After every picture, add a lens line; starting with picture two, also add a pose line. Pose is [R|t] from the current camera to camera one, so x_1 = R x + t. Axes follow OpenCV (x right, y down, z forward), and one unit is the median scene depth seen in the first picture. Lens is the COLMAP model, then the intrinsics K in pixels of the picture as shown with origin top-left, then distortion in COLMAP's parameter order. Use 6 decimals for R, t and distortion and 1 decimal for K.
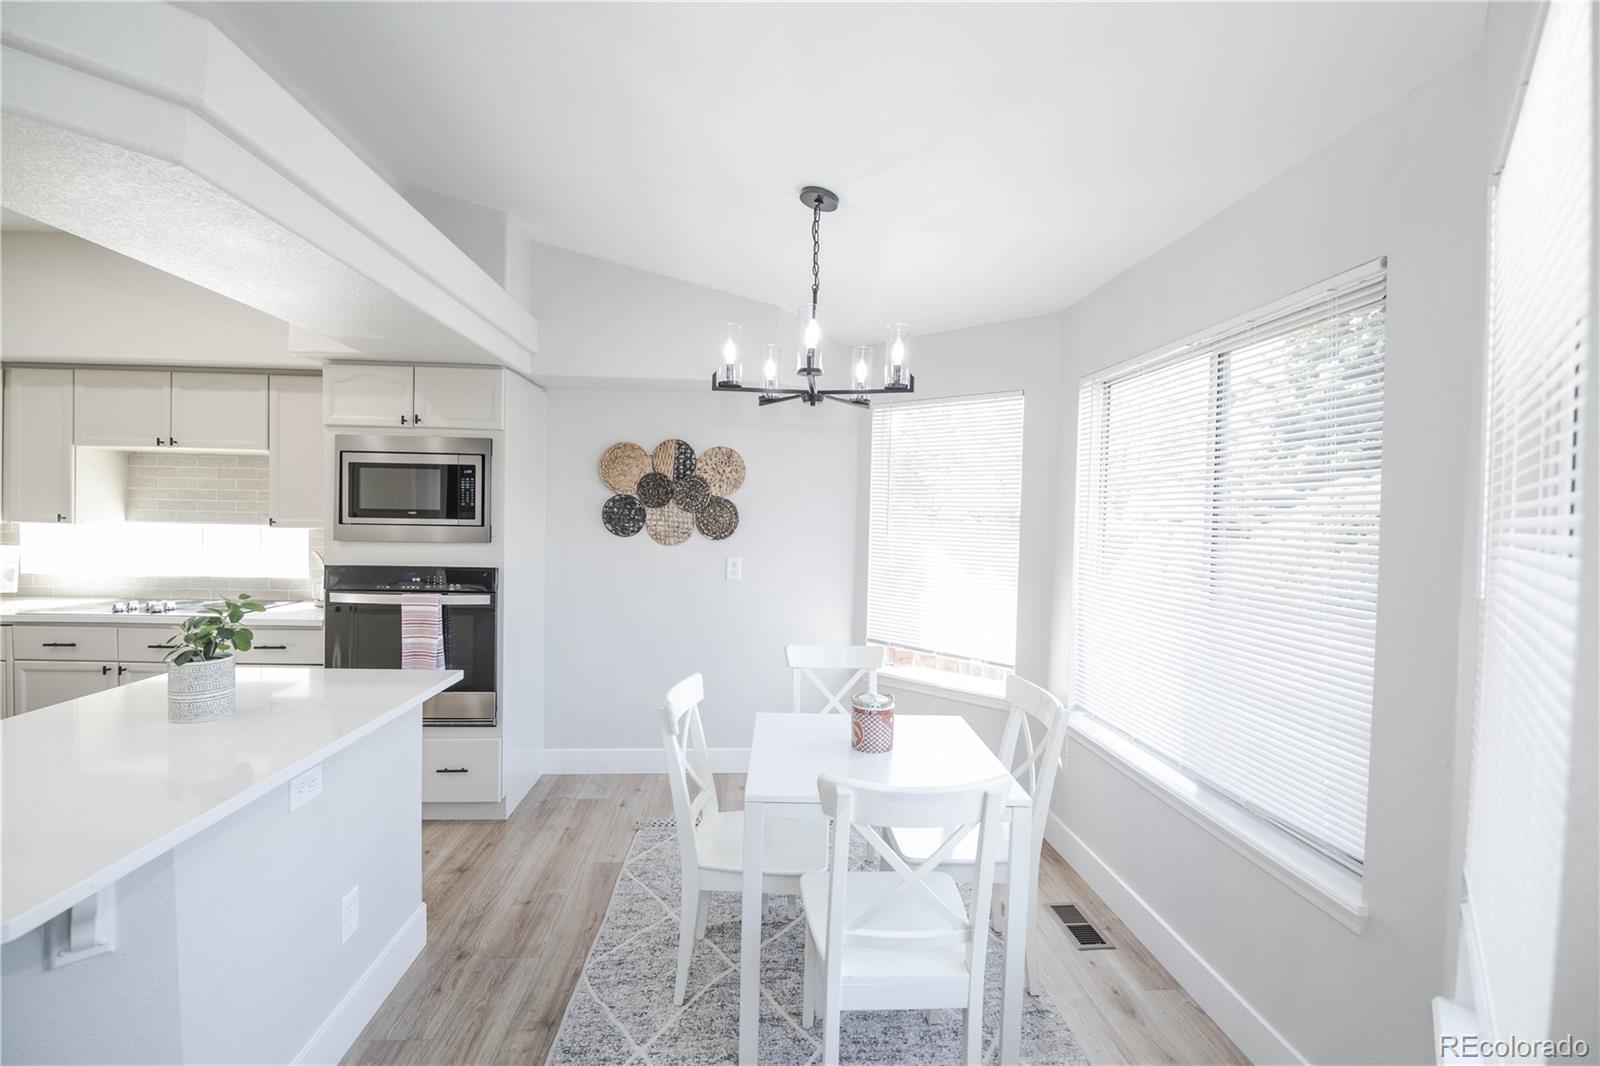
lens RADIAL K [[708.5, 0, 799.7], [0, 708.5, 528.9], [0, 0, 1]] dist [-0.001165, -0.008958]
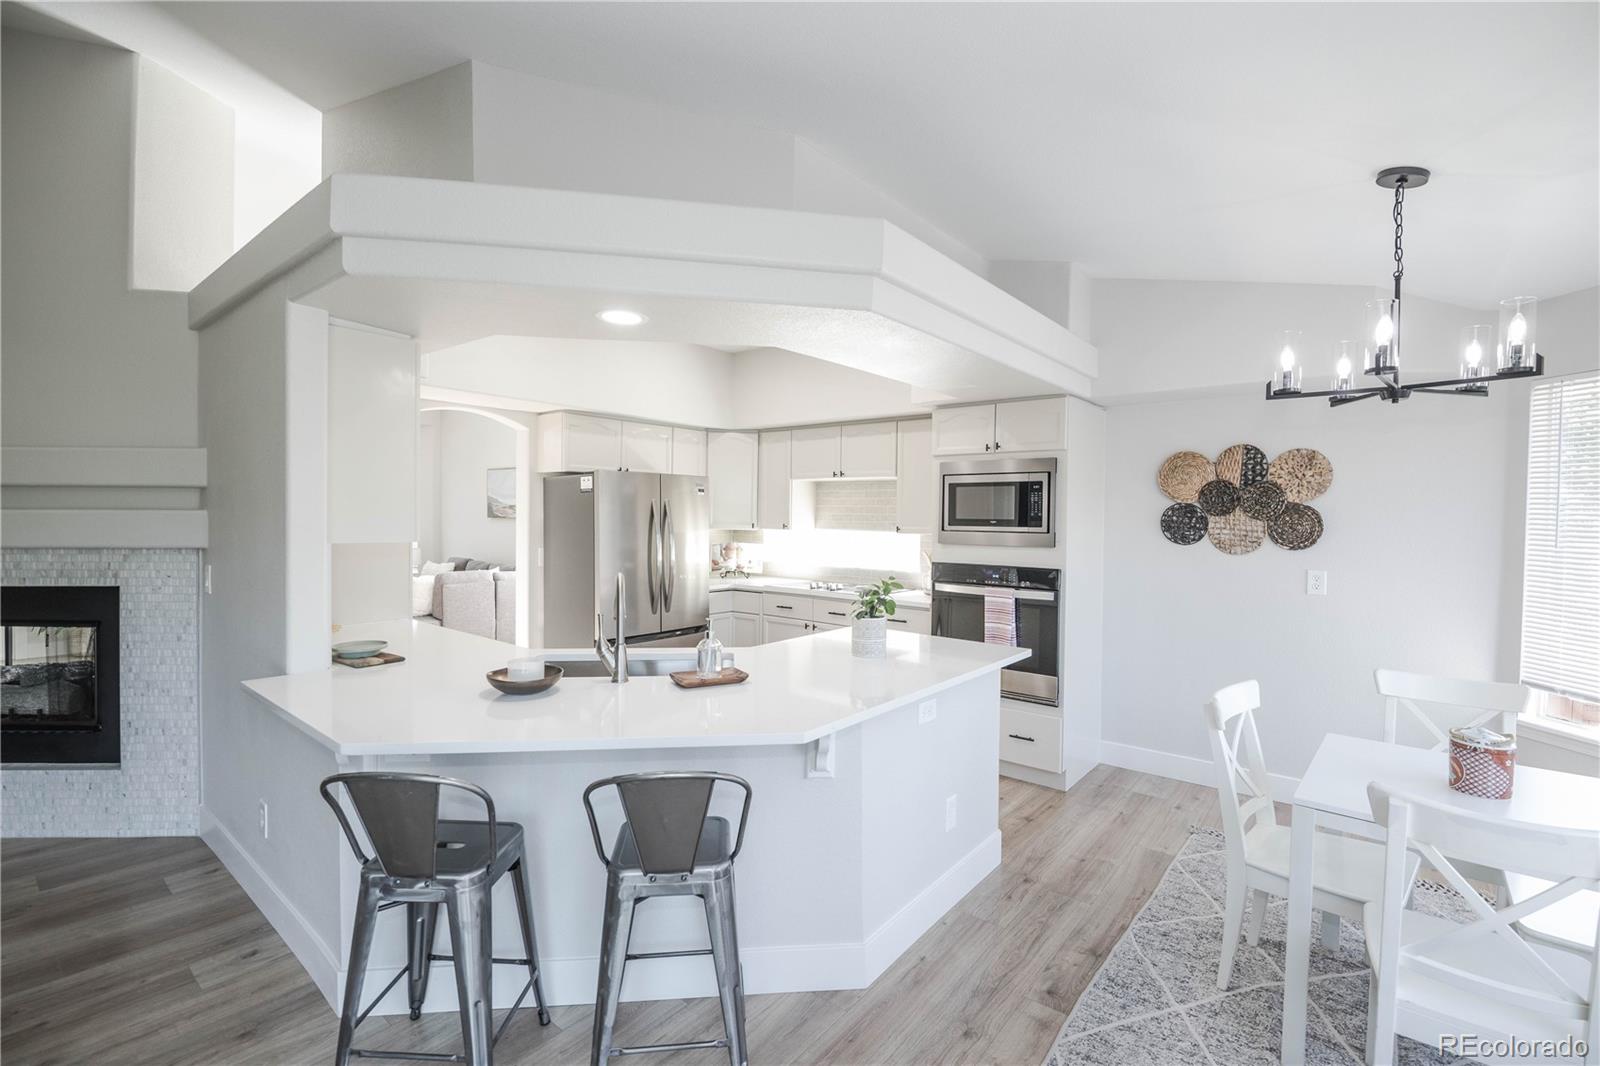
lens RADIAL K [[708.5, 0, 799.7], [0, 708.5, 528.9], [0, 0, 1]] dist [-0.001165, -0.008958]
pose [[0.724458, 0.002105, -0.689316, 0.061511], [-0.011531, 0.999892, -0.009065, 0.004521], [0.689222, 0.014515, 0.724405, -0.131090]]
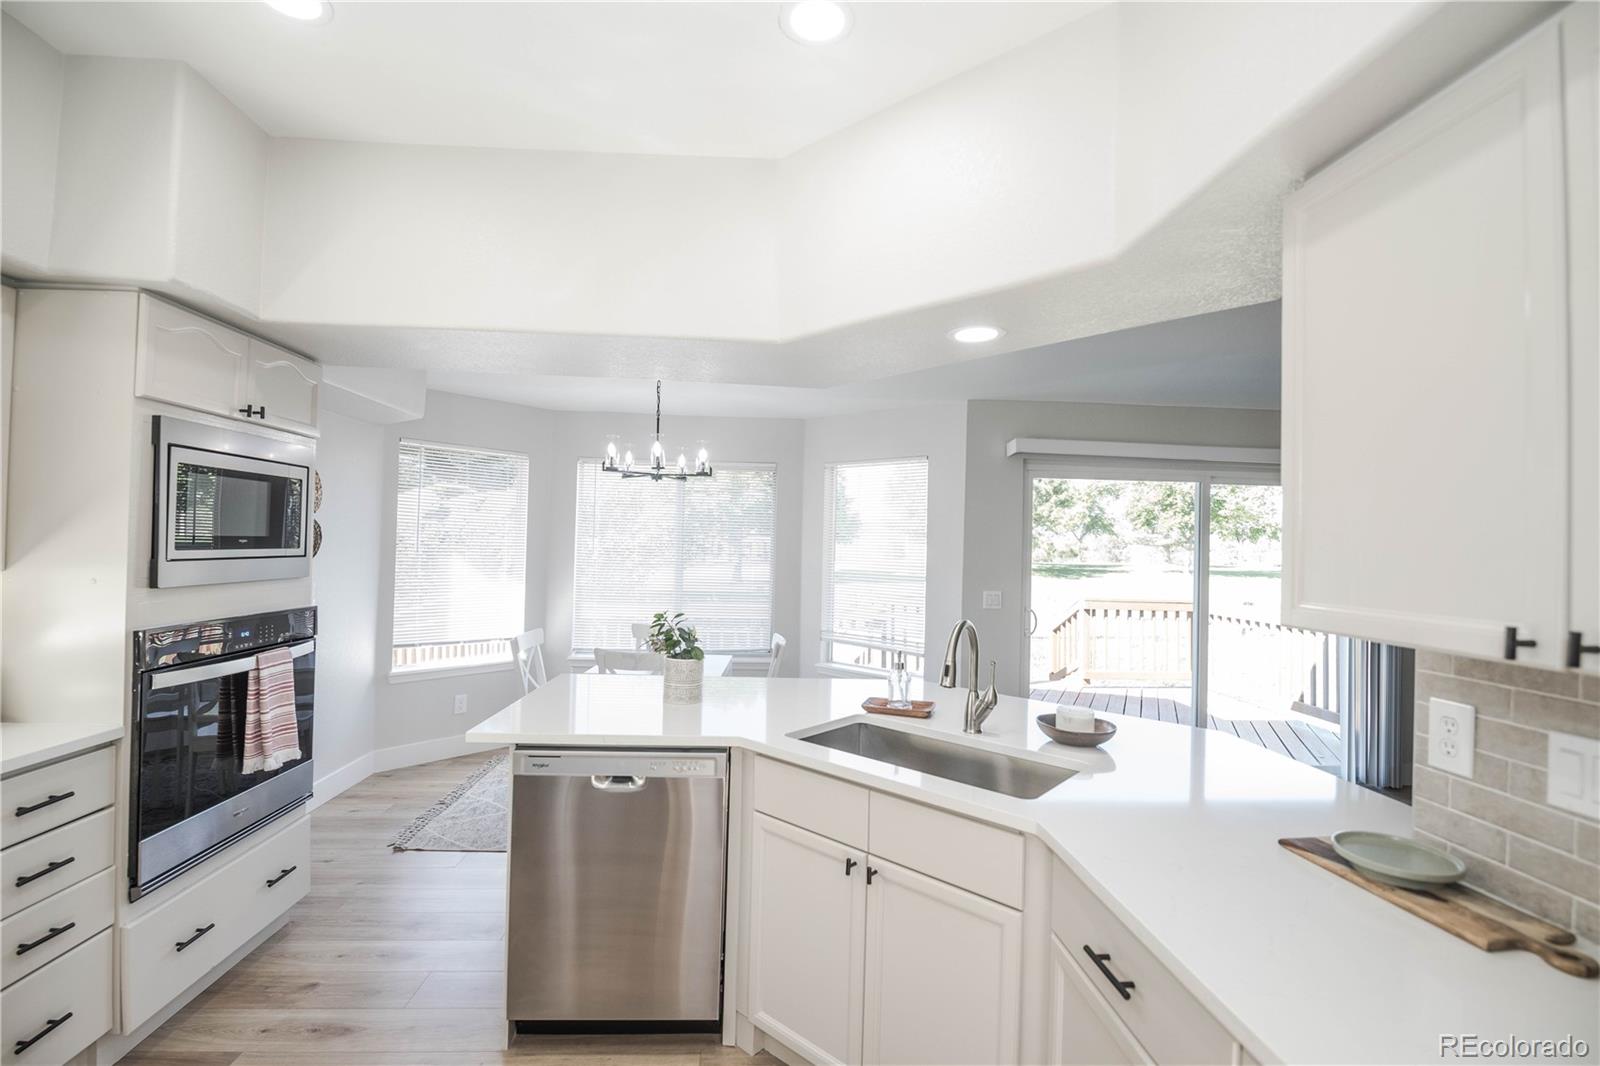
lens RADIAL K [[708.6, 0, 797.2], [0, 708.6, 532.0], [0, 0, 1]] dist [-0.000586, -0.009714]
pose [[0.011289, -0.003091, 0.999931, -1.255603], [-0.001473, 0.999994, 0.003108, -0.034928], [-0.999935, -0.001508, 0.011285, 0.435916]]
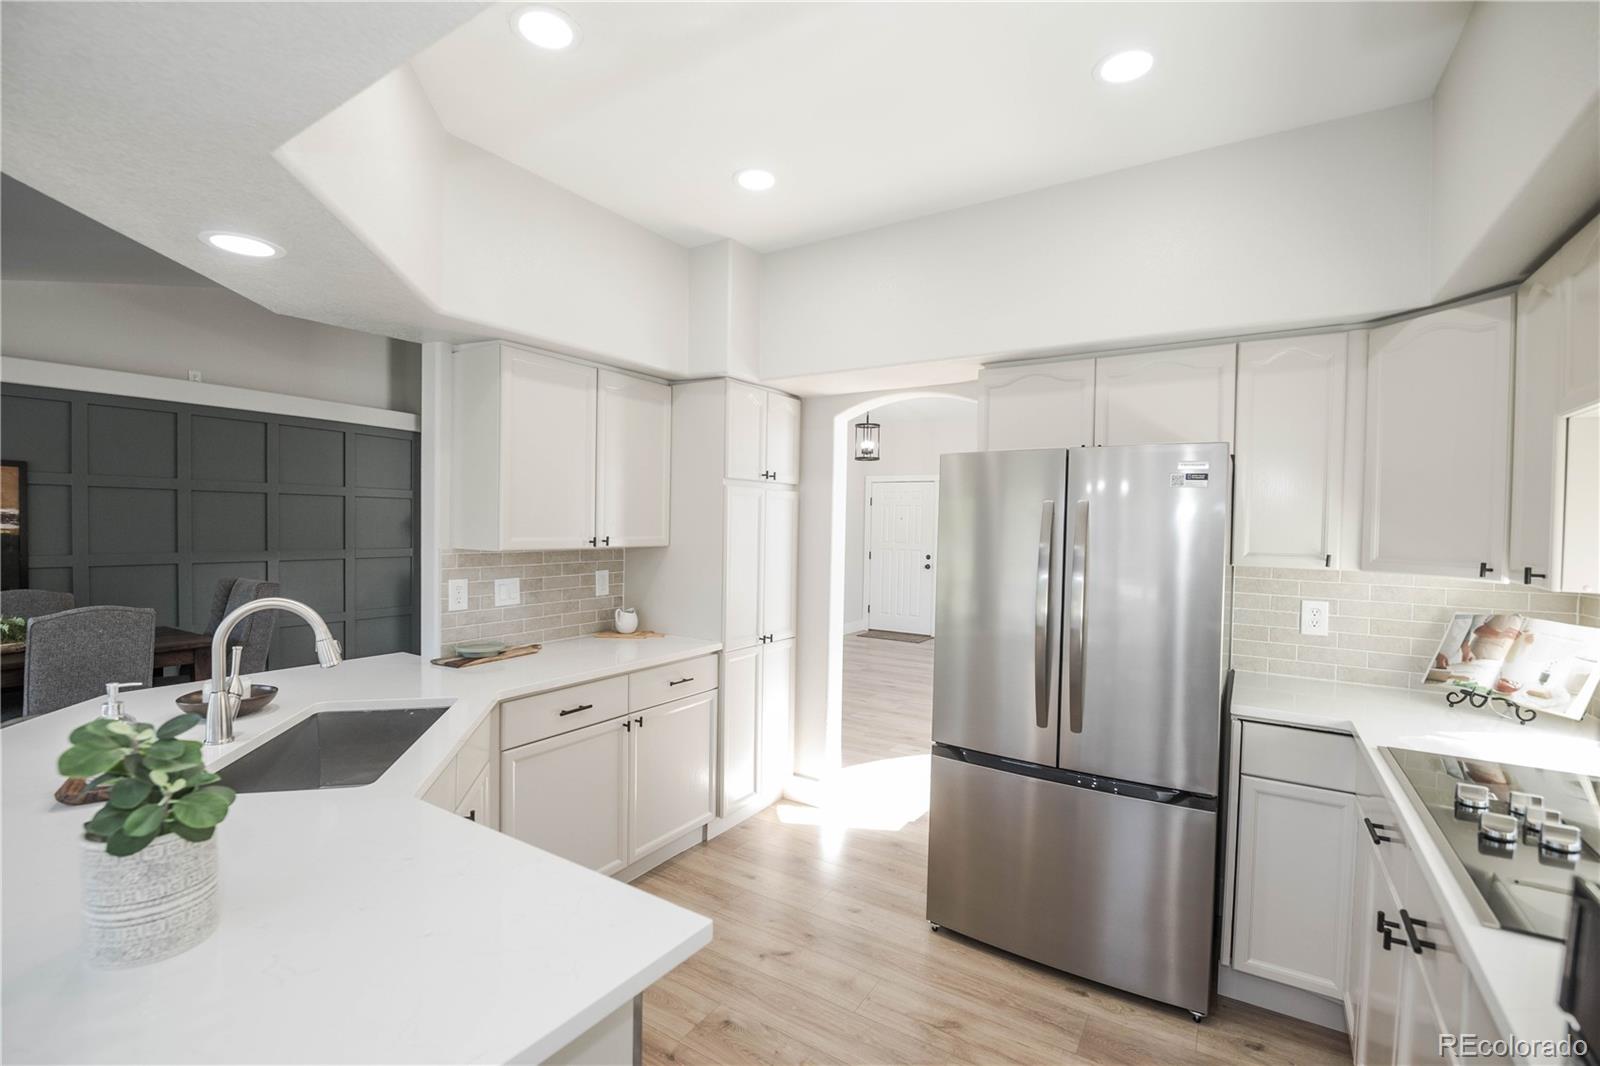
lens RADIAL K [[704.0, 0, 800.0], [0, 704.0, 533.0], [0, 0, 1]] dist [-0.000428, -0.009153]
pose [[-0.597300, -0.018662, -0.801801, -0.411536], [-0.047075, 0.998821, 0.011821, -0.028317], [0.800635, 0.044806, -0.597475, 0.940496]]
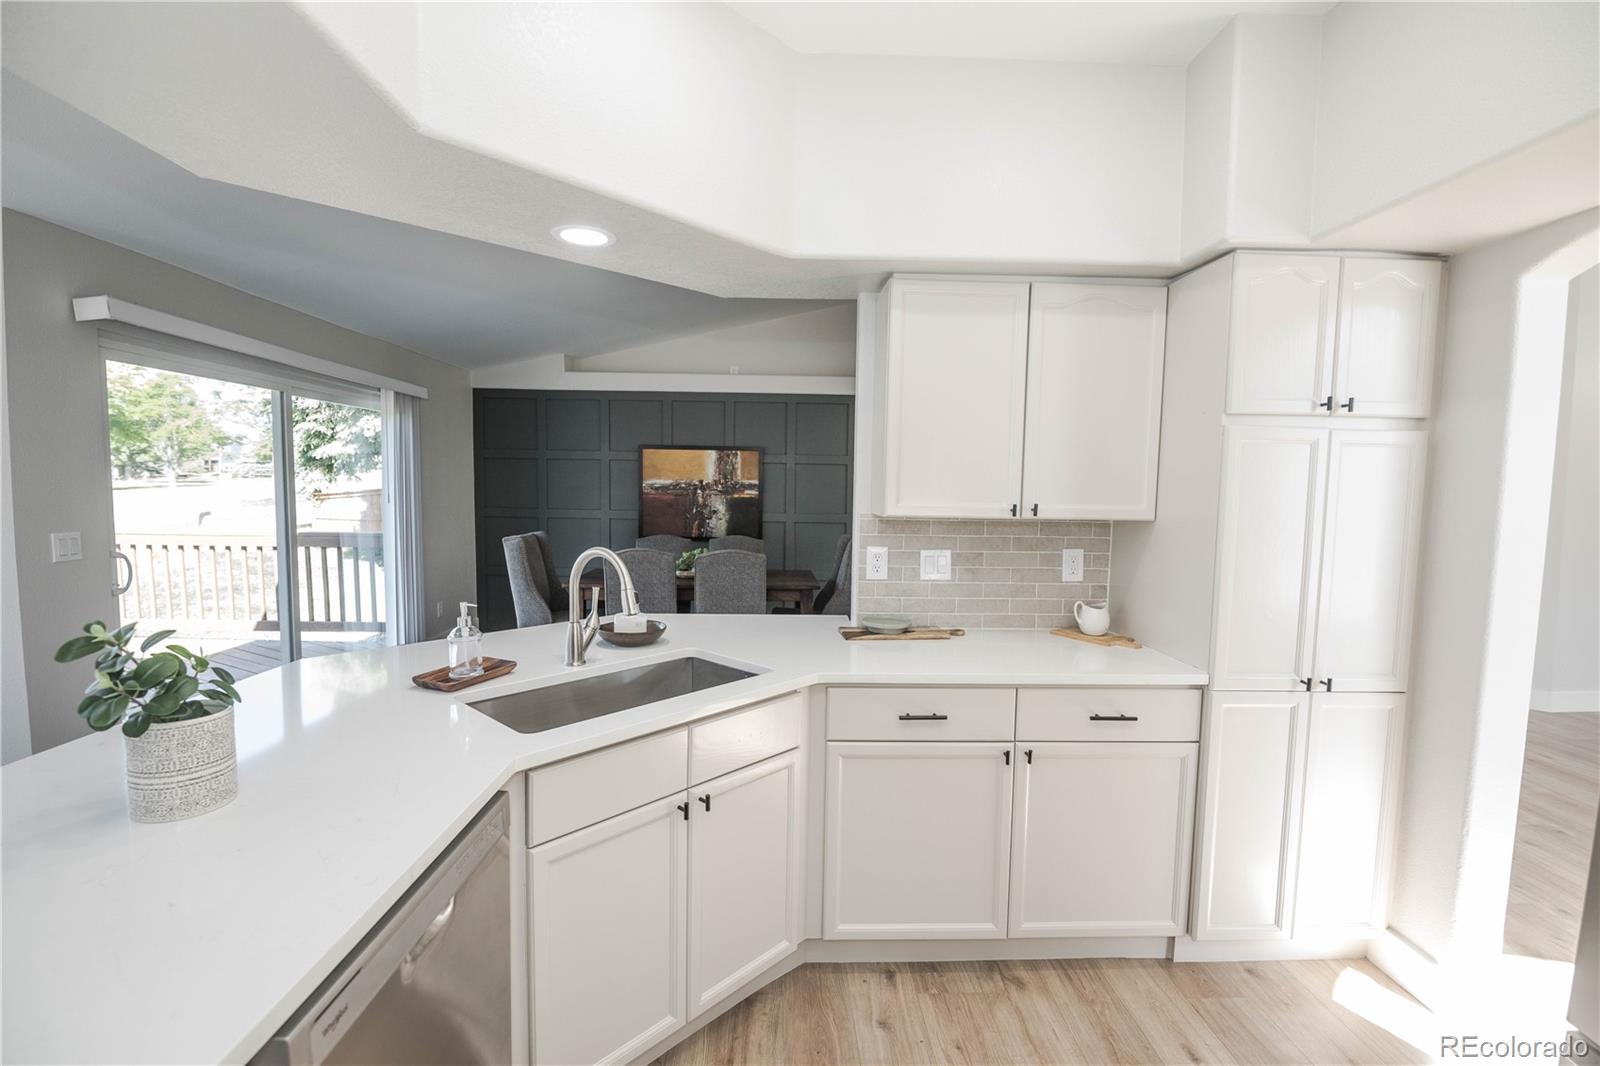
lens RADIAL K [[704.0, 0, 800.0], [0, 704.0, 533.0], [0, 0, 1]] dist [-0.000428, -0.009153]
pose [[-0.998650, -0.039669, 0.033540, -0.798457], [-0.036419, 0.995046, 0.092509, -0.028385], [-0.037044, 0.091163, -0.995147, 0.896752]]
